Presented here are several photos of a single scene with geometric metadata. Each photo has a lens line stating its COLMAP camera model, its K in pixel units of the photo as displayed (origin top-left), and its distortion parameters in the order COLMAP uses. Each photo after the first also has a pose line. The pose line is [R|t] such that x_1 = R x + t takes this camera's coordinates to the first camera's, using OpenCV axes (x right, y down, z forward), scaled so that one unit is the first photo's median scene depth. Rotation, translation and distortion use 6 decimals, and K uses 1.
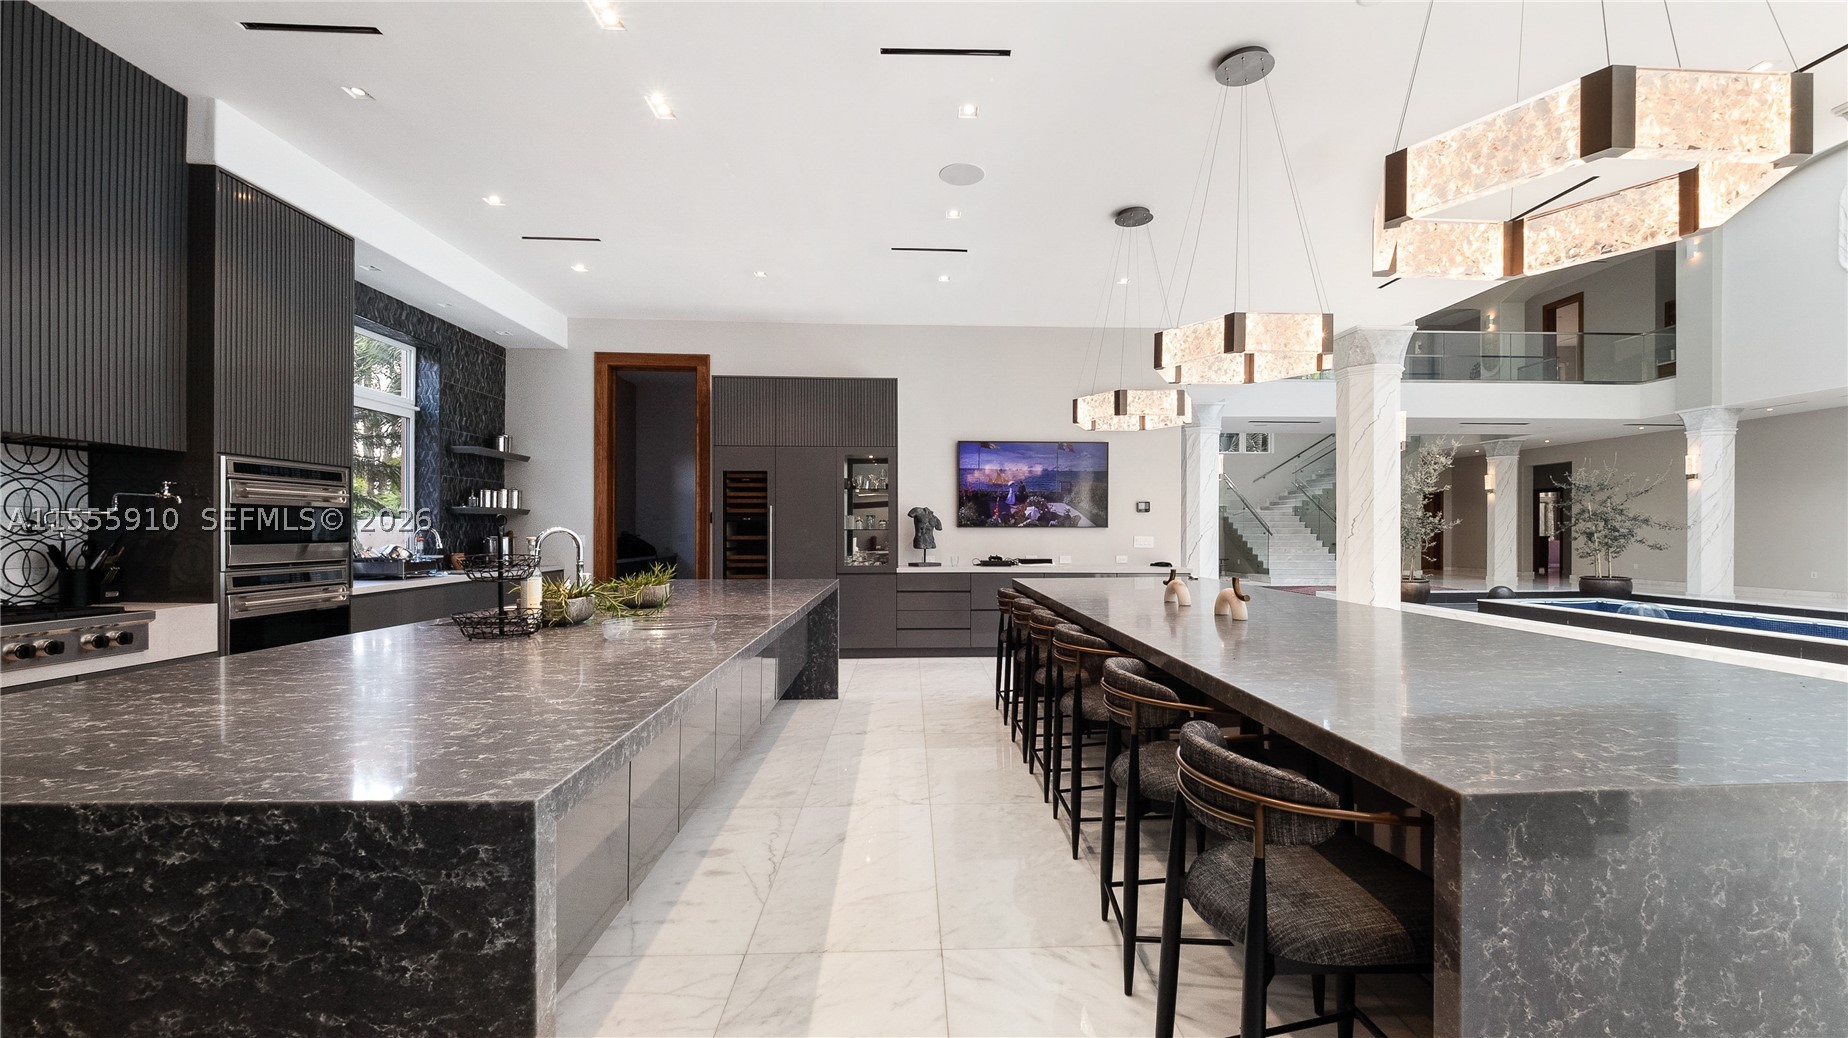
lens RADIAL K [[728.1, 0, 930.6], [0, 728.1, 533.4], [0, 0, 1]] dist [0.004800, -0.004536]
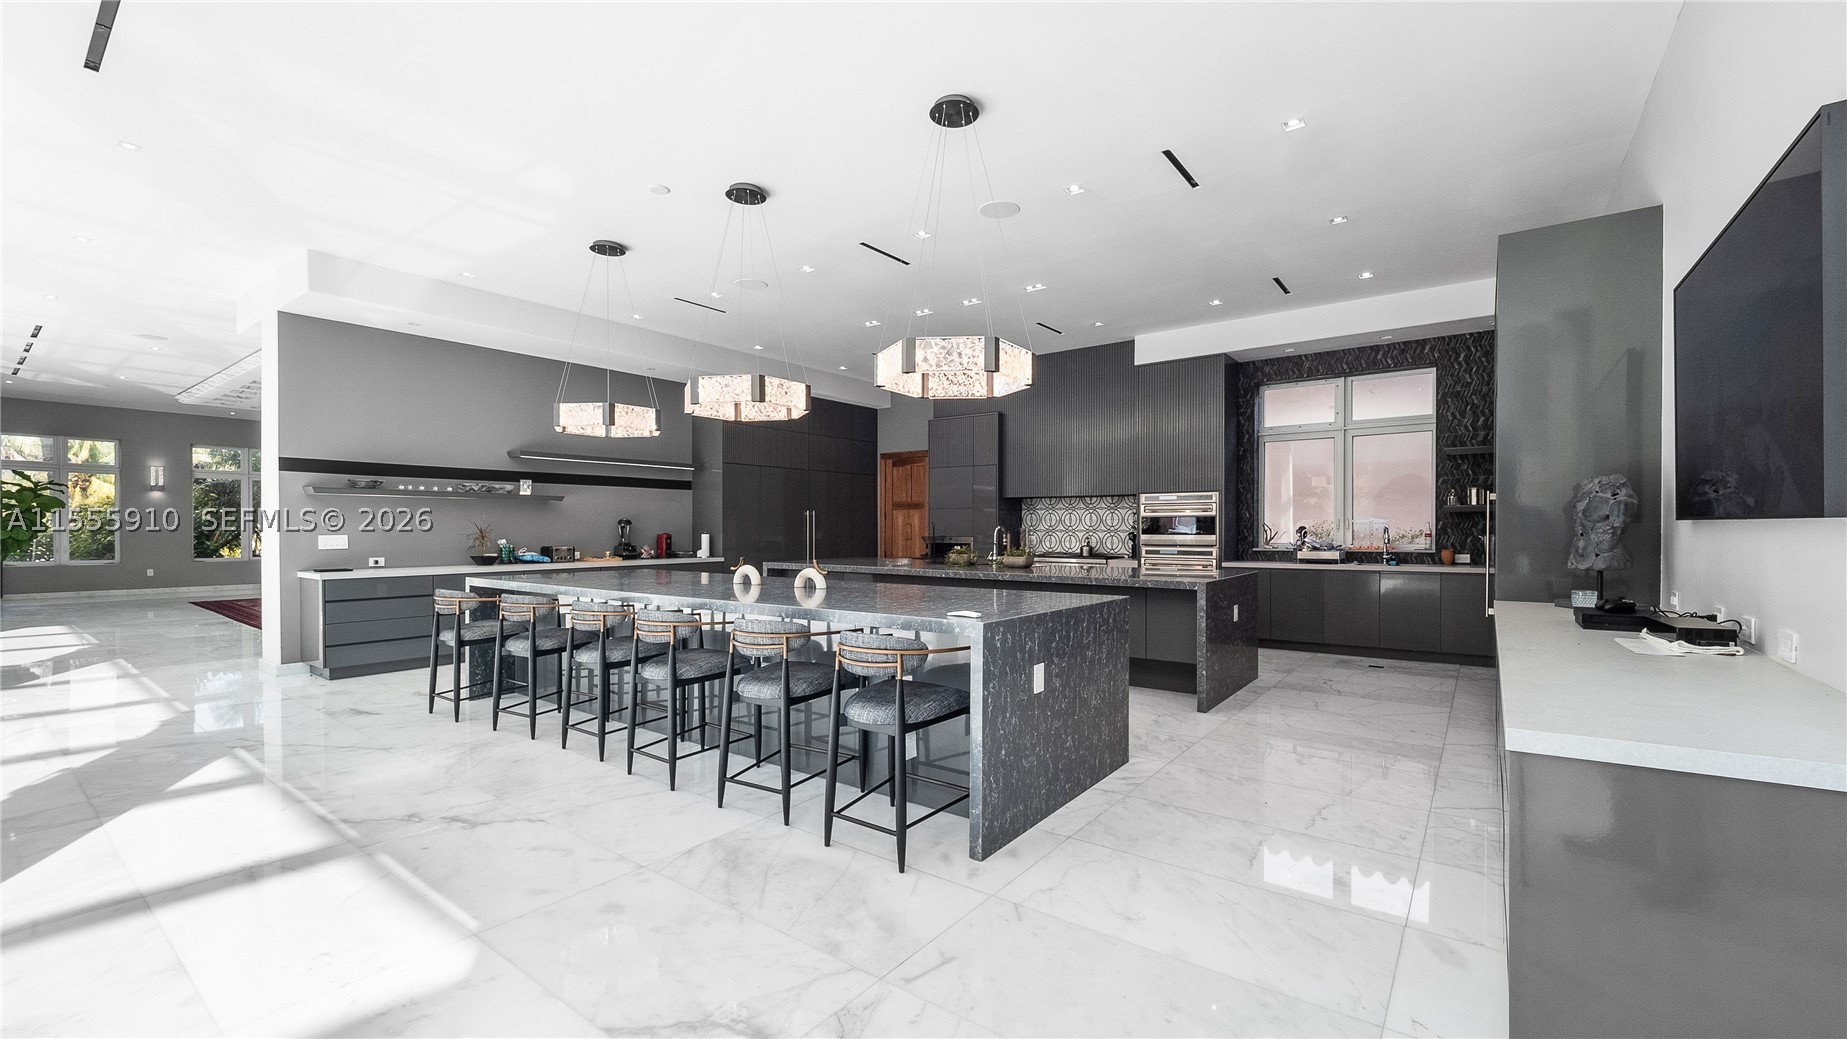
lens RADIAL K [[727.7, 0, 933.9], [0, 727.7, 536.0], [0, 0, 1]] dist [0.004800, -0.004536]
pose [[-0.628168, 0.007139, -0.778045, 0.576227], [-0.003594, 0.999921, 0.012076, -0.002818], [0.778069, 0.010382, -0.628093, 0.957848]]
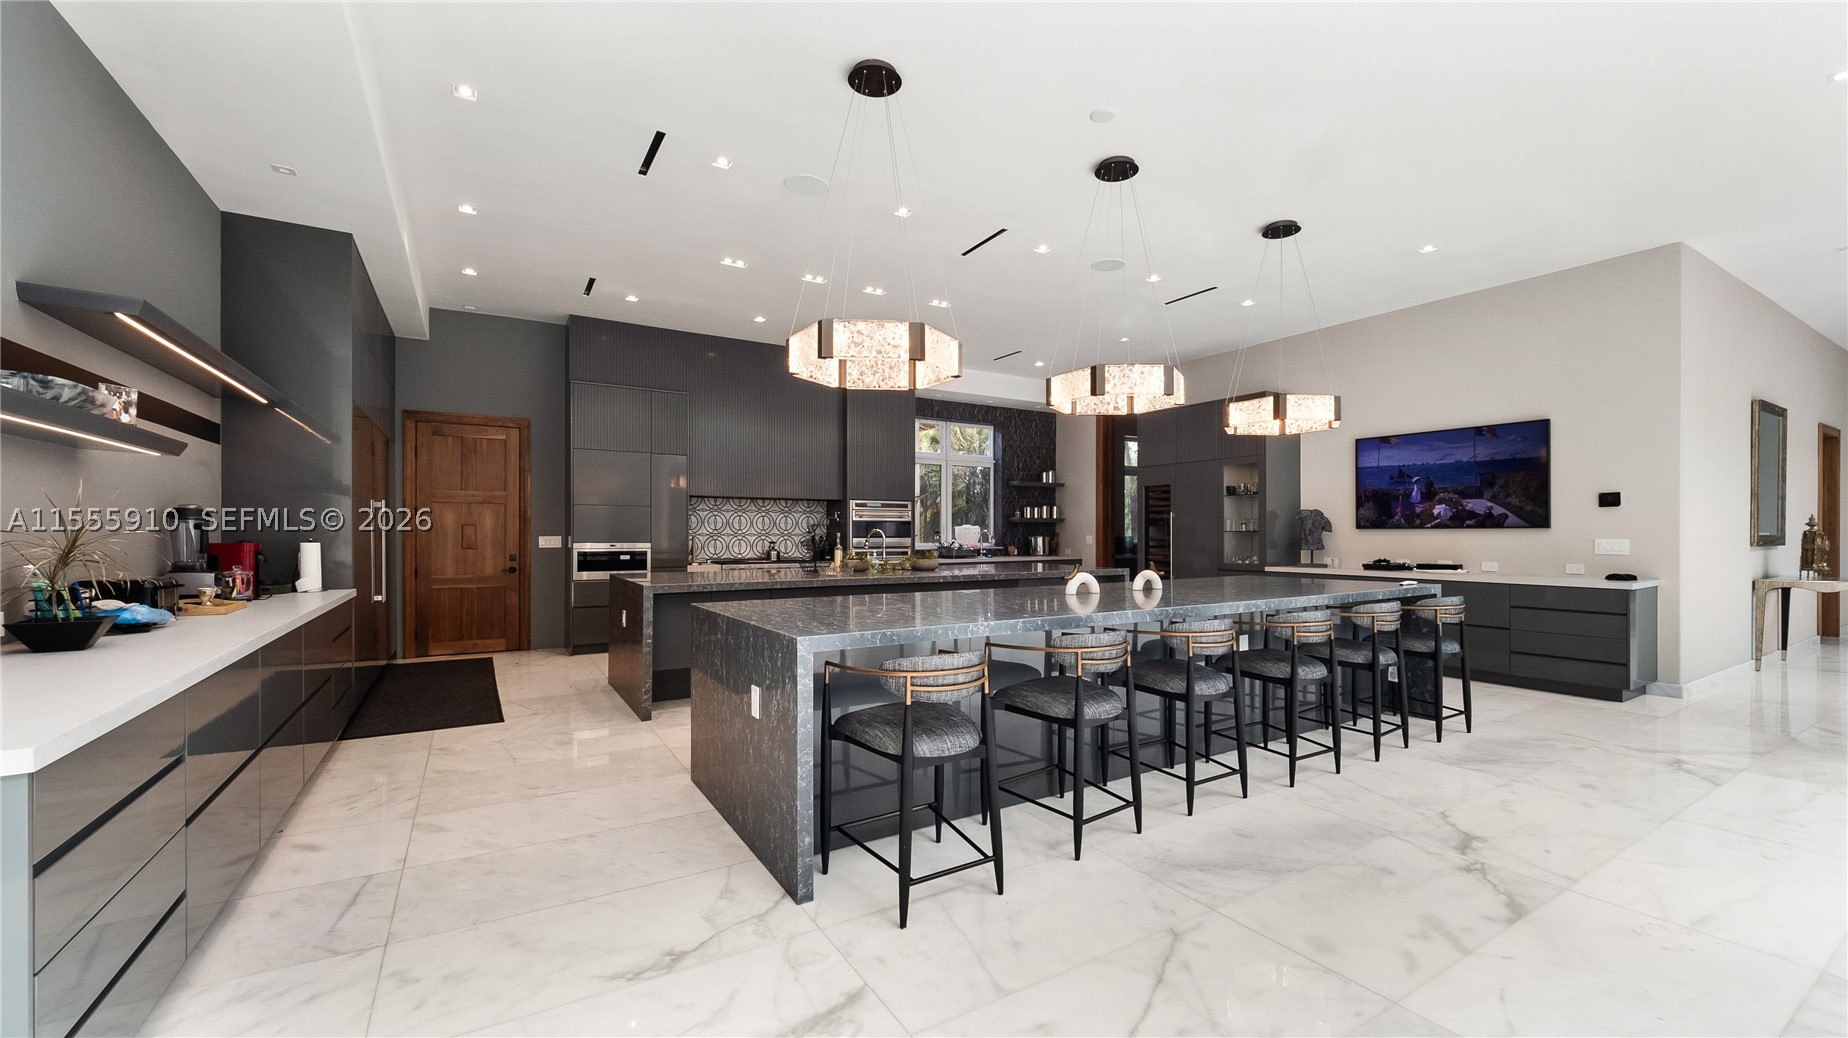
lens RADIAL K [[728.1, 0, 936.6], [0, 728.1, 539.9], [0, 0, 1]] dist [0.004800, -0.004536]
pose [[0.489544, 0.007608, -0.871945, 0.623189], [-0.003675, 0.999971, 0.006661, 0.002040], [0.871971, -0.000057, 0.489558, 0.042144]]
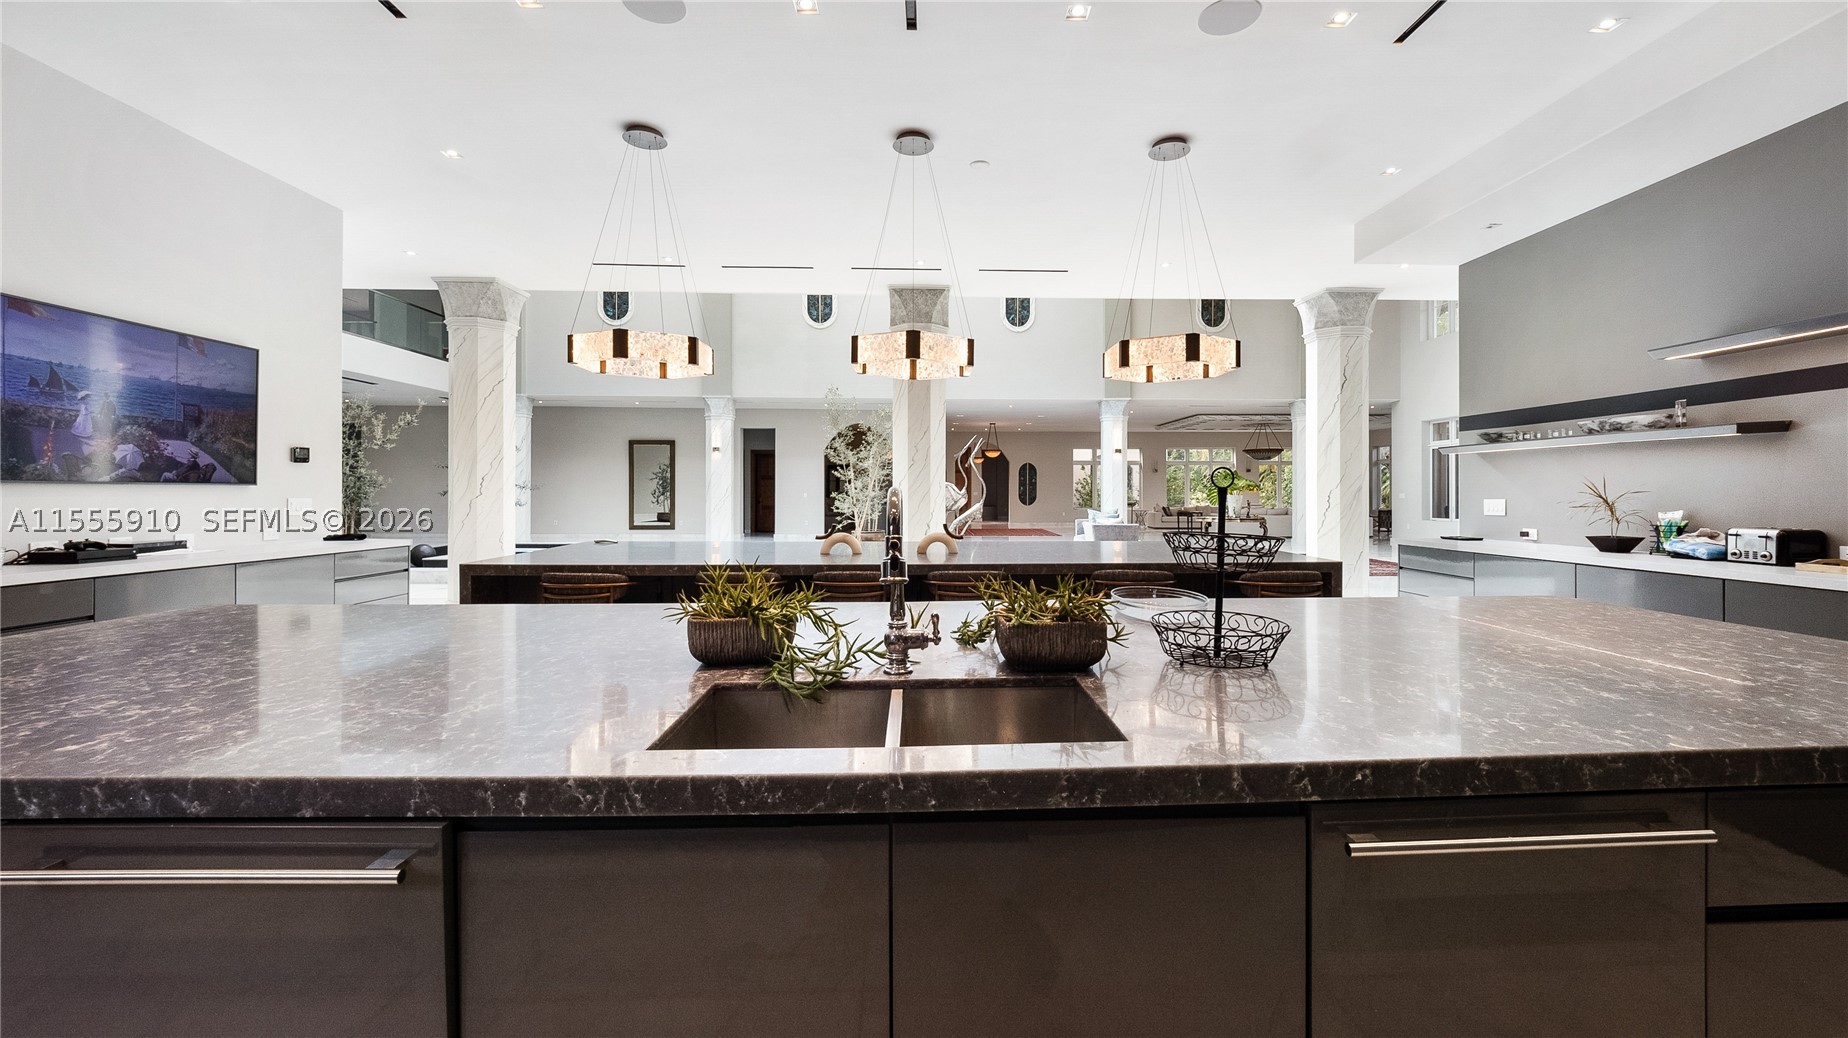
lens RADIAL K [[728.1, 0, 938.0], [0, 728.1, 516.7], [0, 0, 1]] dist [0.004800, -0.004536]
pose [[-0.007574, -0.035679, 0.999335, -0.407778], [0.002779, 0.999359, 0.035700, -0.001296], [-0.999967, 0.003048, -0.007470, 0.425432]]
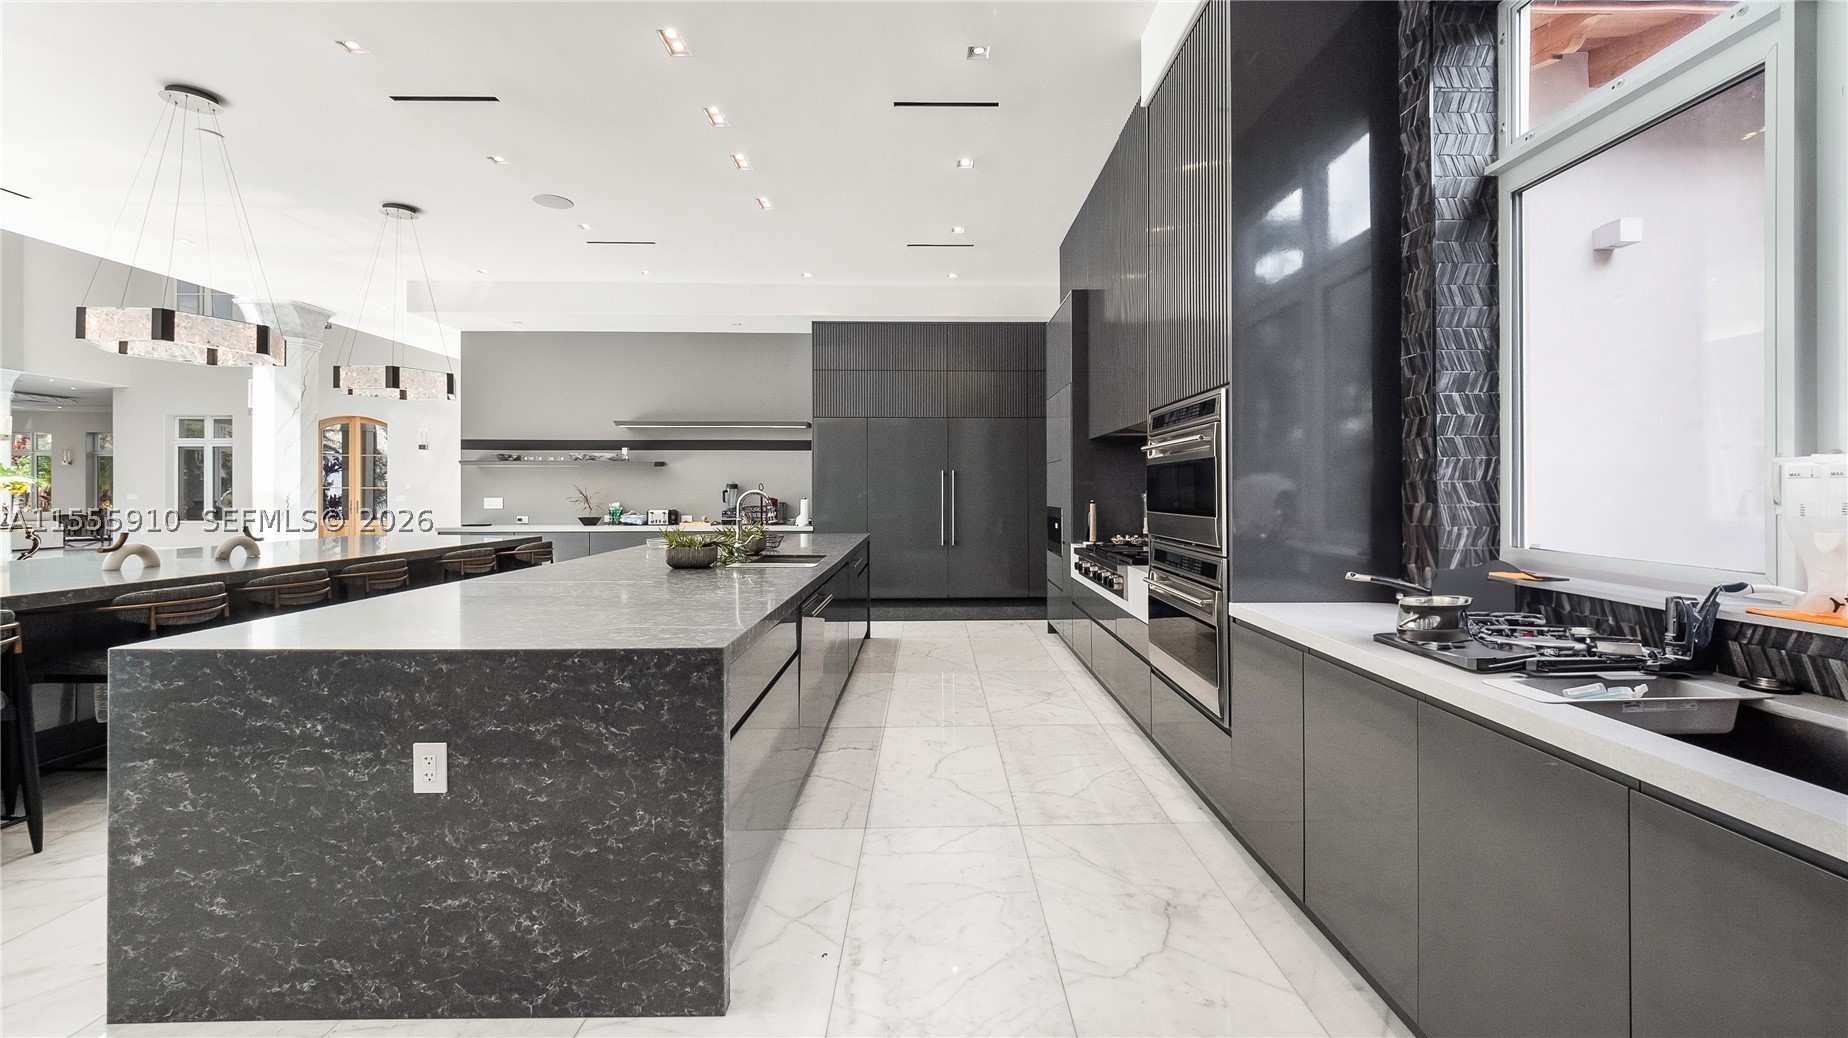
lens RADIAL K [[728.1, 0, 942.4], [0, 728.1, 494.3], [0, 0, 1]] dist [0.004800, -0.004536]
pose [[-0.999947, -0.003885, 0.009496, -0.358070], [-0.003852, 0.999986, 0.003515, -0.002272], [-0.009510, 0.003479, -0.999949, 0.961950]]
